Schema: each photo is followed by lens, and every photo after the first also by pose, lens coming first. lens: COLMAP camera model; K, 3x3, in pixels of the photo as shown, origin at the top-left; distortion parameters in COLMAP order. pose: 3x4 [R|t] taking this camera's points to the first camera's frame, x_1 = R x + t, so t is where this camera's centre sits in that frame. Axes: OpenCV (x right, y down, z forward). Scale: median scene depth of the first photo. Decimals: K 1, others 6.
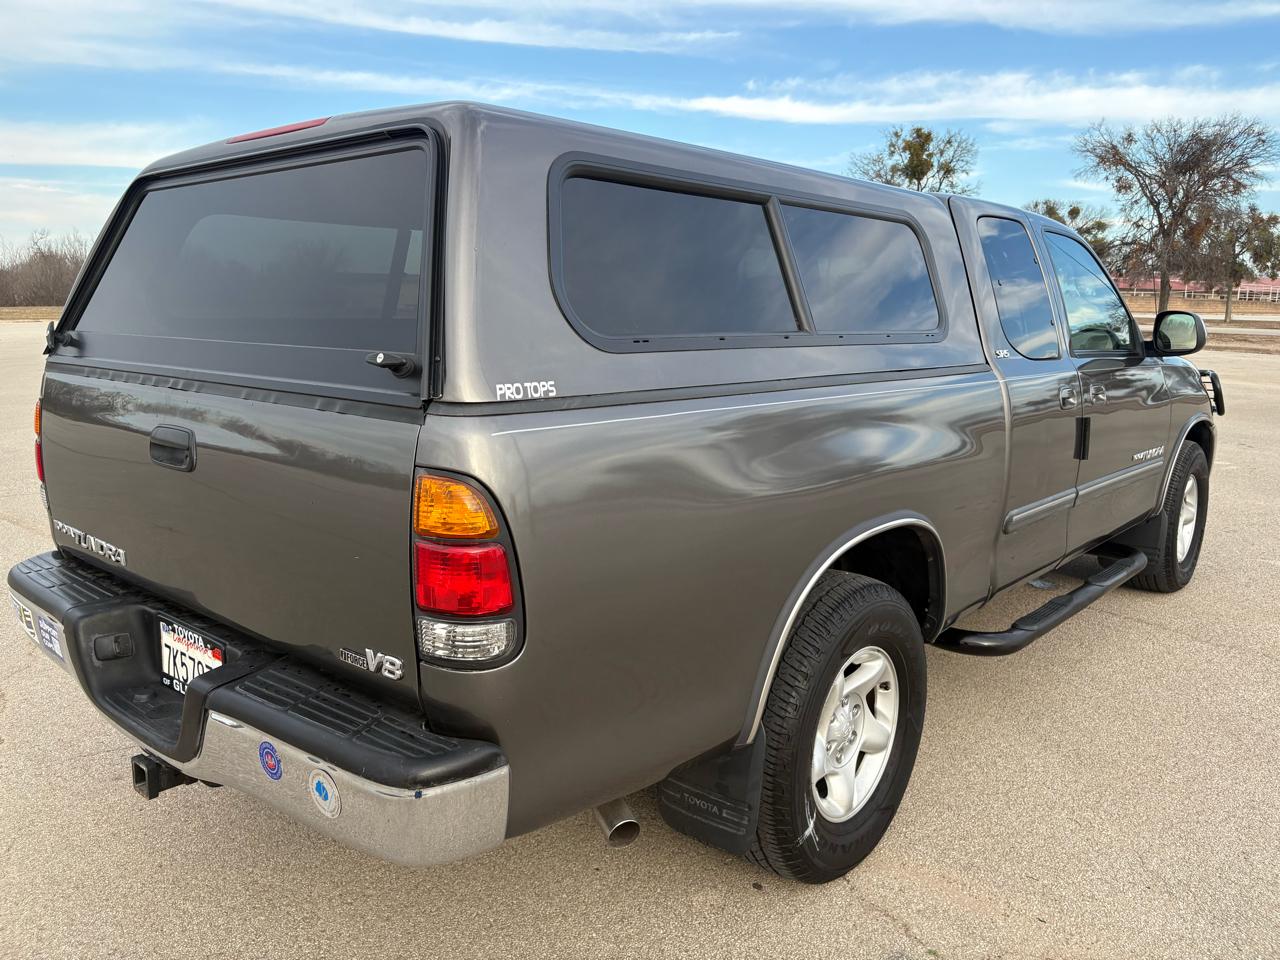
lens RADIAL K [[983.2, 0, 639.0], [0, 983.2, 480.7], [0, 0, 1]] dist [0.034569, -0.041709]
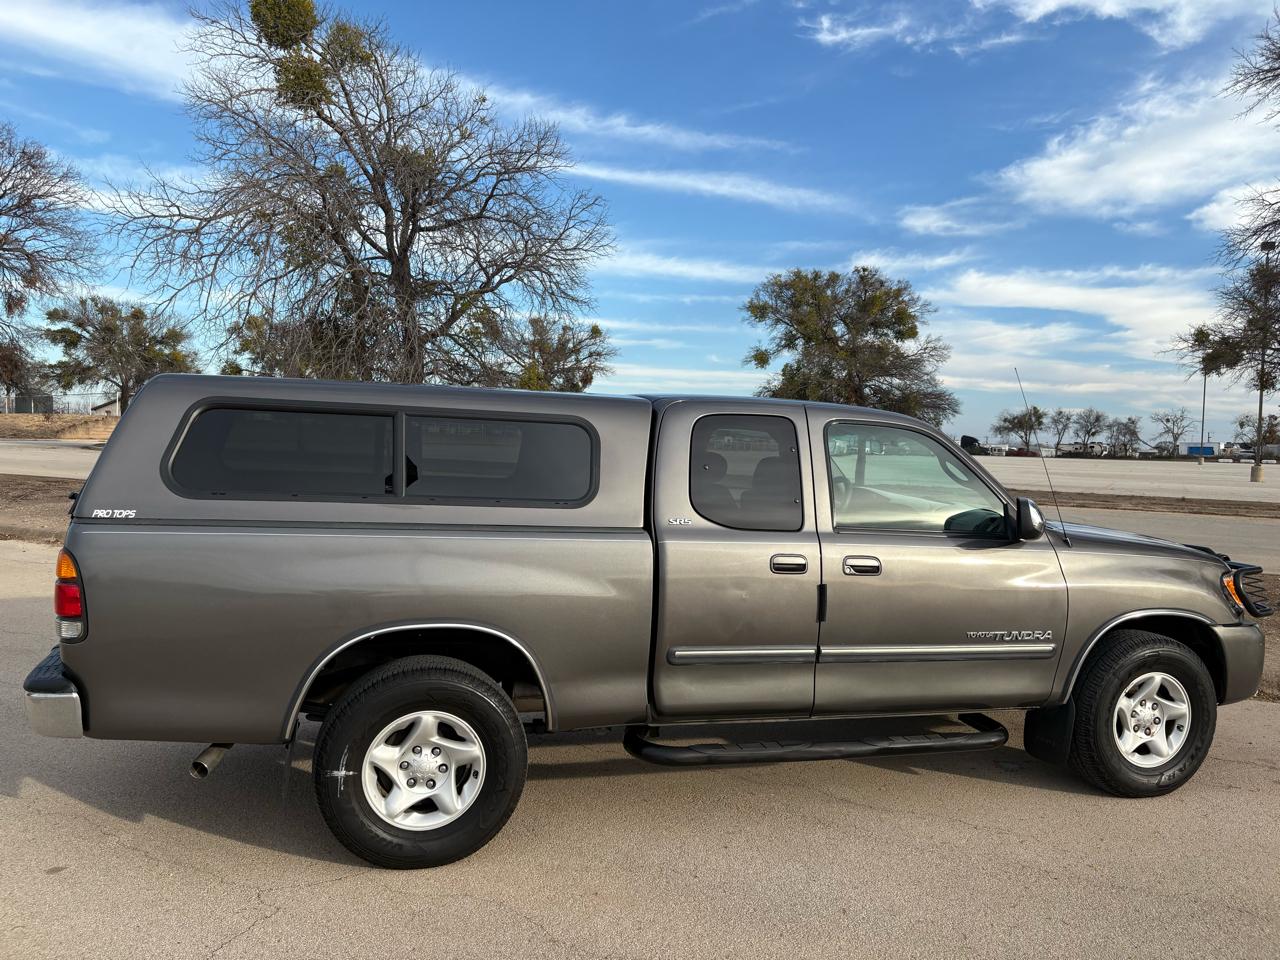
lens RADIAL K [[983.2, 0, 647.1], [0, 983.2, 480.1], [0, 0, 1]] dist [0.034569, -0.041709]
pose [[0.848949, 0.045575, -0.526506, 1.672821], [-0.122089, 0.986238, -0.111489, -0.057496], [0.514179, 0.158929, 0.842830, -0.168348]]
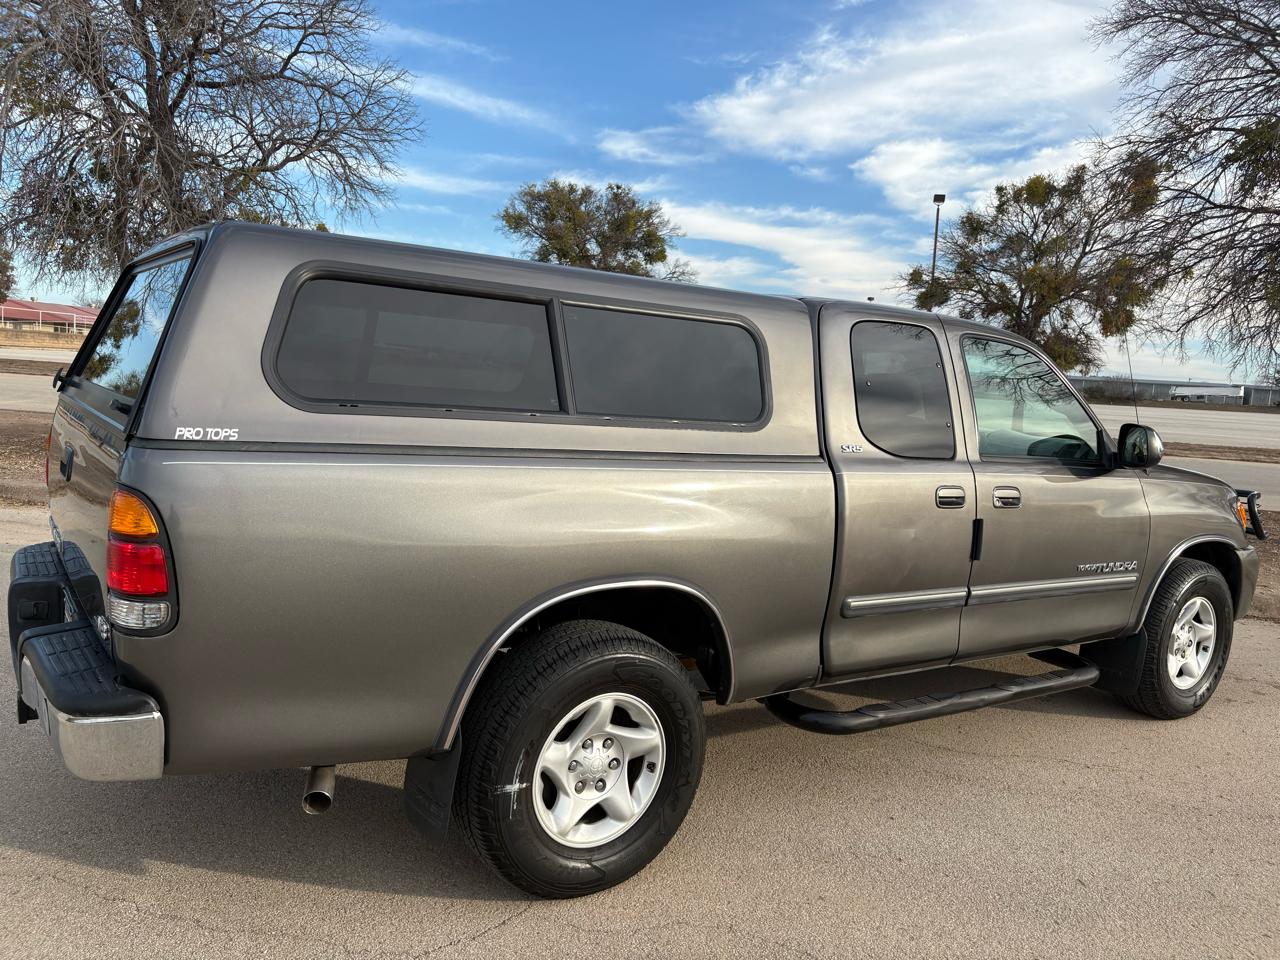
lens RADIAL K [[983.2, 0, 641.3], [0, 983.2, 478.7], [0, 0, 1]] dist [0.034569, -0.041709]
pose [[0.967661, 0.082169, -0.238495, 0.676108], [-0.101040, 0.992556, -0.067990, 0.000624], [0.231133, 0.089889, 0.968761, -0.139975]]
